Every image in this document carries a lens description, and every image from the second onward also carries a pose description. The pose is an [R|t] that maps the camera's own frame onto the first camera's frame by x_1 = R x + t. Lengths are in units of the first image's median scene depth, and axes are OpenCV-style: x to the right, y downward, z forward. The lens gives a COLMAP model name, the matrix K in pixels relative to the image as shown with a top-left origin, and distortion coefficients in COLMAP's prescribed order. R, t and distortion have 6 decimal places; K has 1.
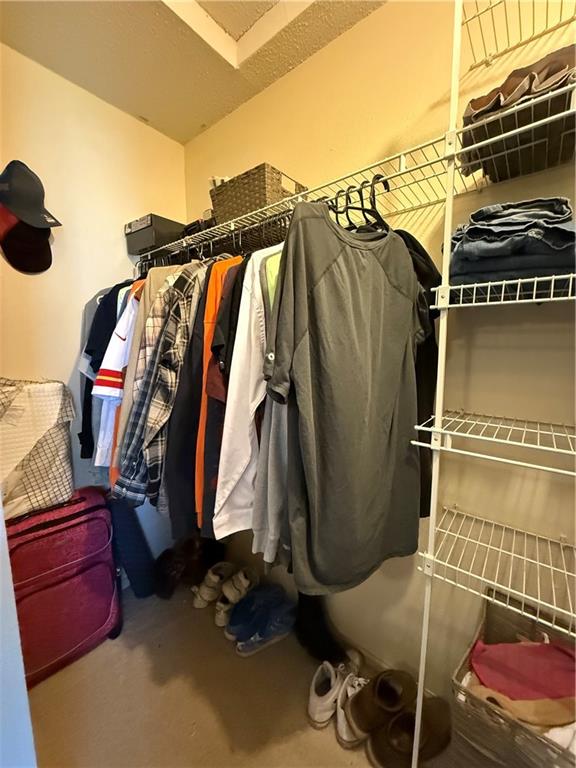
lens RADIAL K [[302.8, 0, 284.9], [0, 302.8, 384.9], [0, 0, 1]] dist [-0.002321, -0.000235]
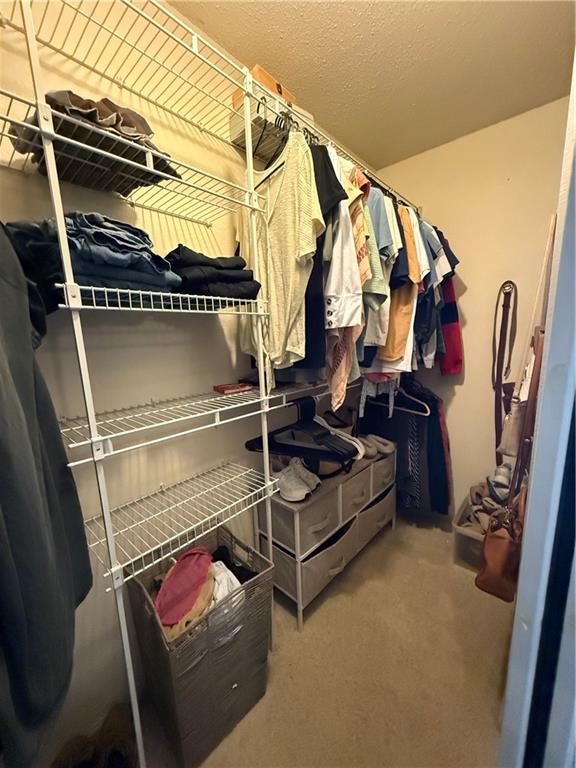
lens RADIAL K [[302.8, 0, 285.9], [0, 302.8, 387.3], [0, 0, 1]] dist [-0.002321, -0.000235]
pose [[0.049372, -0.173567, 0.983584, -0.407535], [0.164665, 0.972723, 0.163385, -0.071894], [-0.985113, 0.153895, 0.076605, 0.365852]]
